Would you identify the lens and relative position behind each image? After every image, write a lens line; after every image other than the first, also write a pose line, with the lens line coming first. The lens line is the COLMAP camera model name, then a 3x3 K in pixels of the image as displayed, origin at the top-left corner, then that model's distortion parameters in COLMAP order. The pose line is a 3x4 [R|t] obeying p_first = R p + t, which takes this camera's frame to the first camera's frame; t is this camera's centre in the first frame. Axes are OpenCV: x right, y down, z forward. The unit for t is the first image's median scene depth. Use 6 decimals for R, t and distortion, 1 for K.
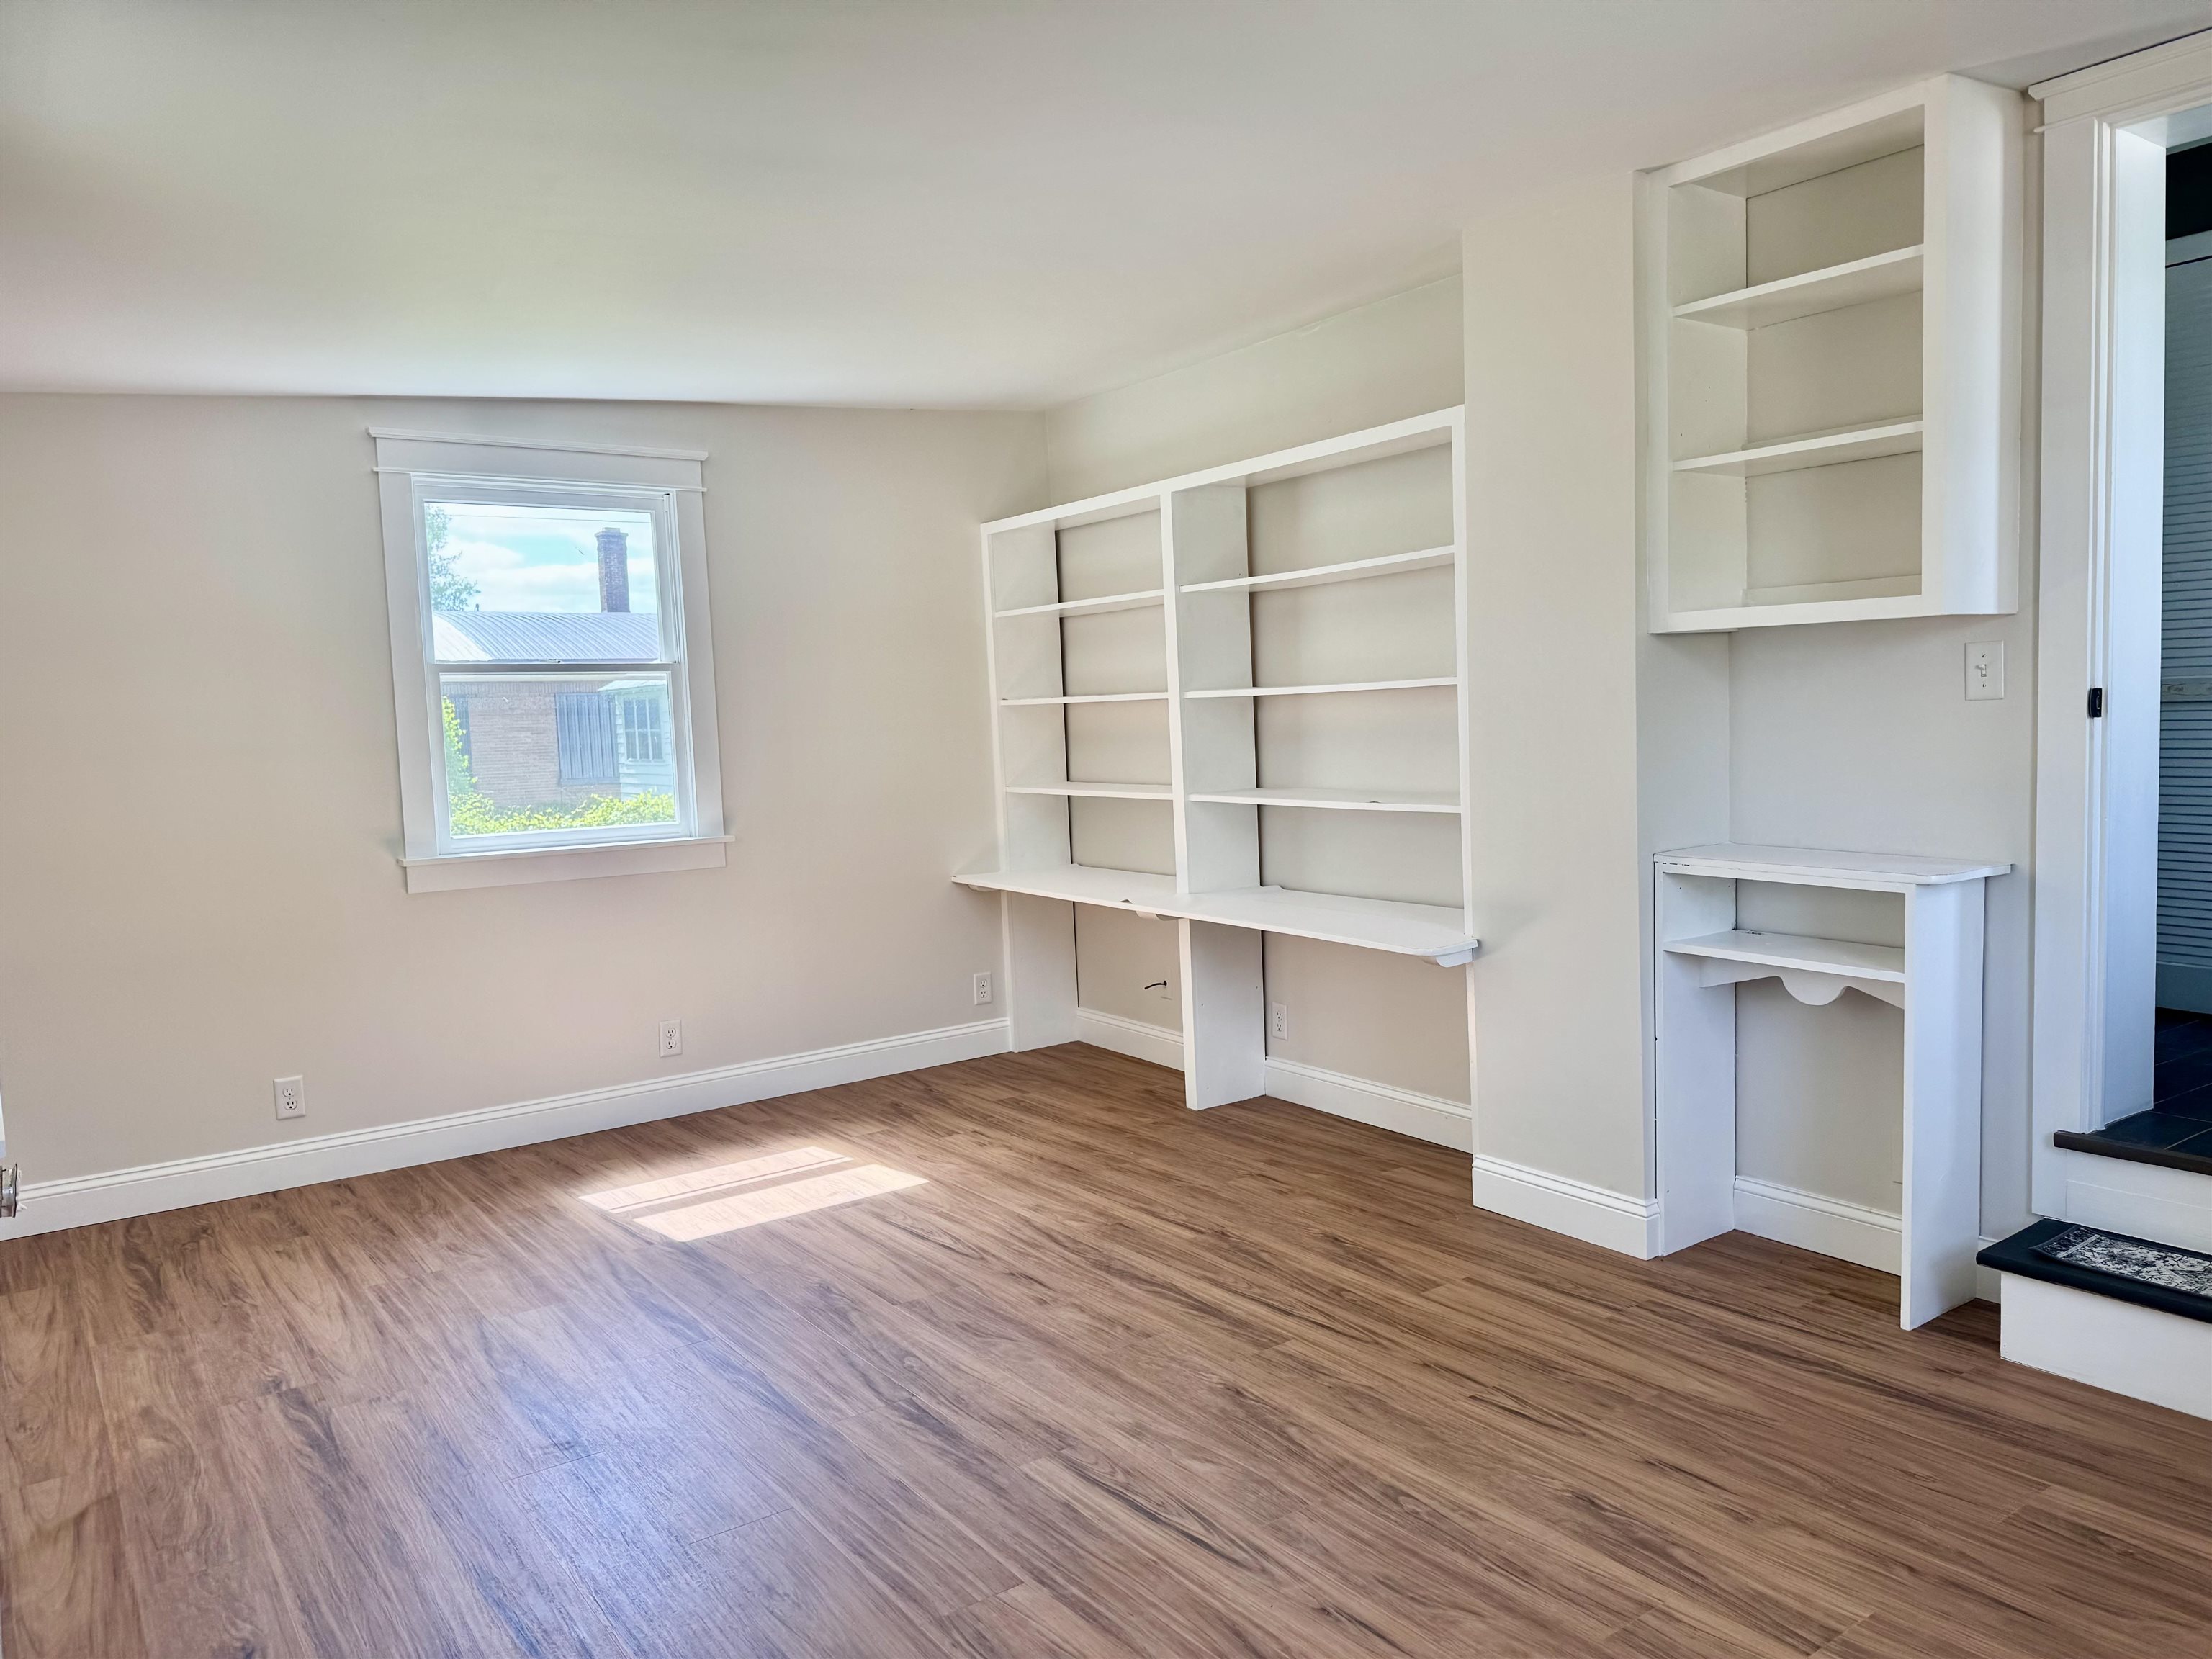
lens RADIAL K [[1543.5, 0, 1122.4], [0, 1543.5, 825.9], [0, 0, 1]] dist [0.103414, -0.124829]
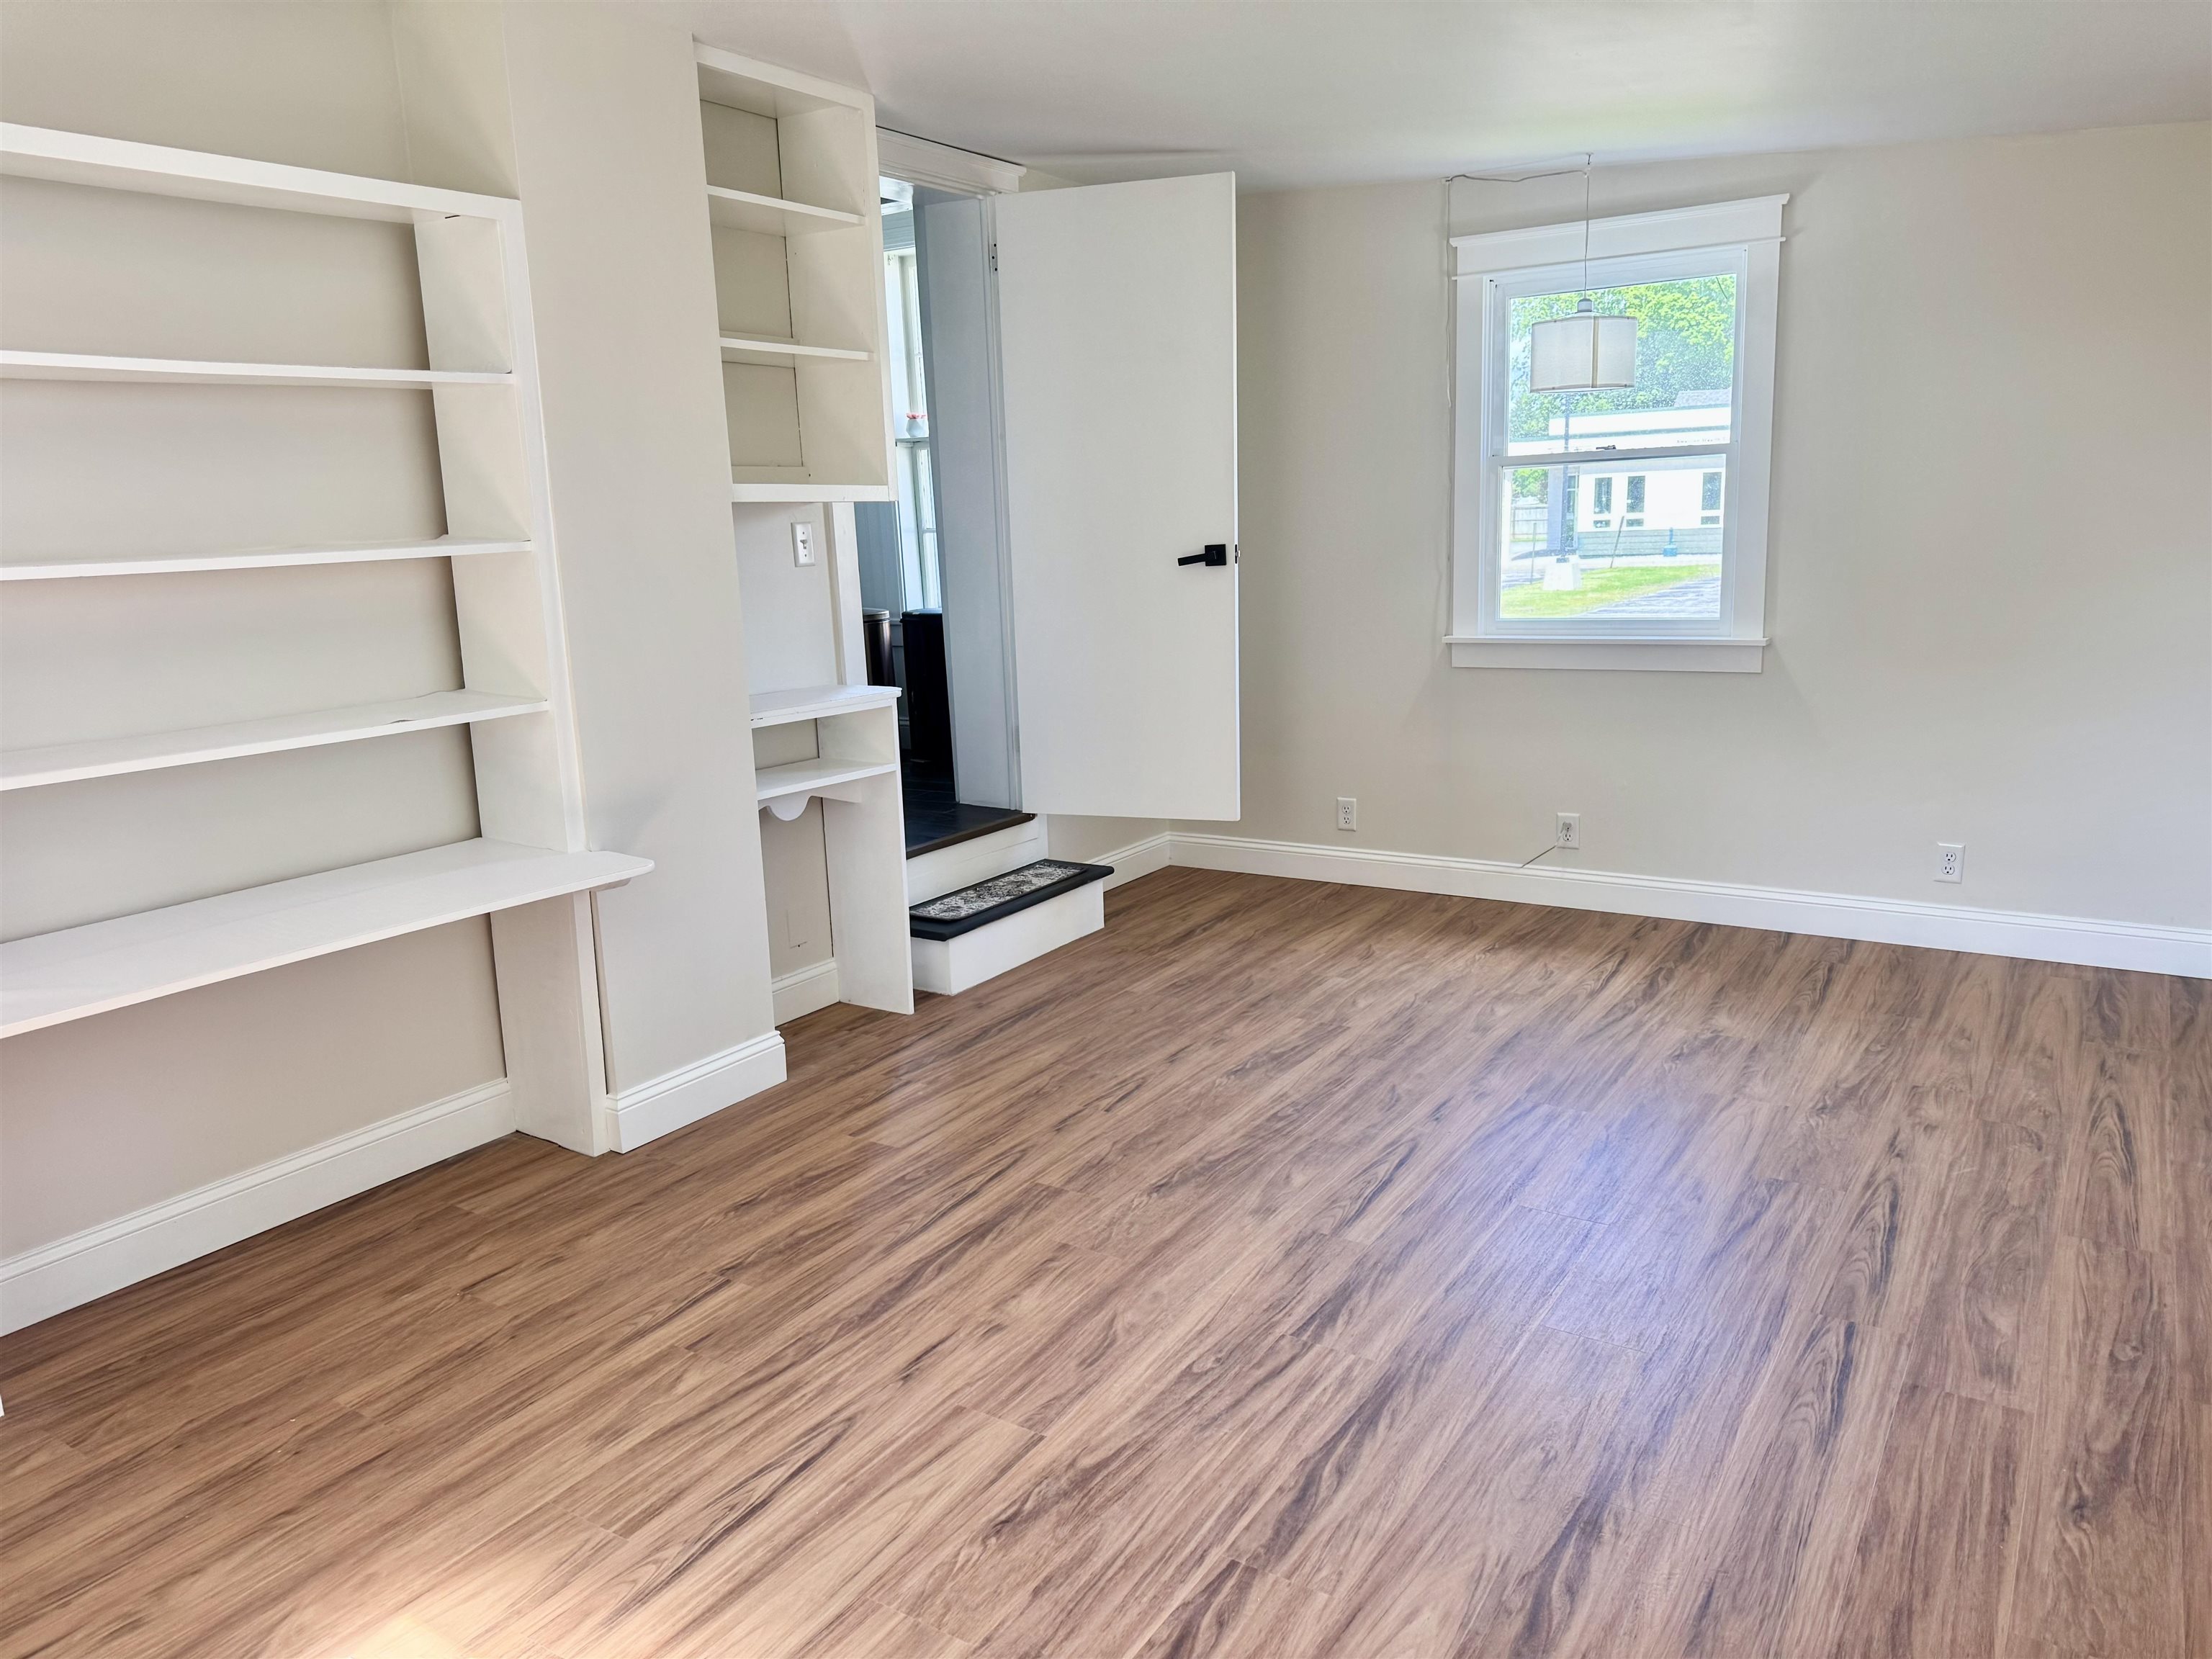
lens RADIAL K [[1543.5, 0, 1122.4], [0, 1543.5, 825.9], [0, 0, 1]] dist [0.103414, -0.124829]
pose [[-0.365197, -0.137627, 0.920701, -0.778947], [0.118530, 0.974088, 0.192623, -0.083719], [-0.923354, 0.179476, -0.339421, 1.194477]]
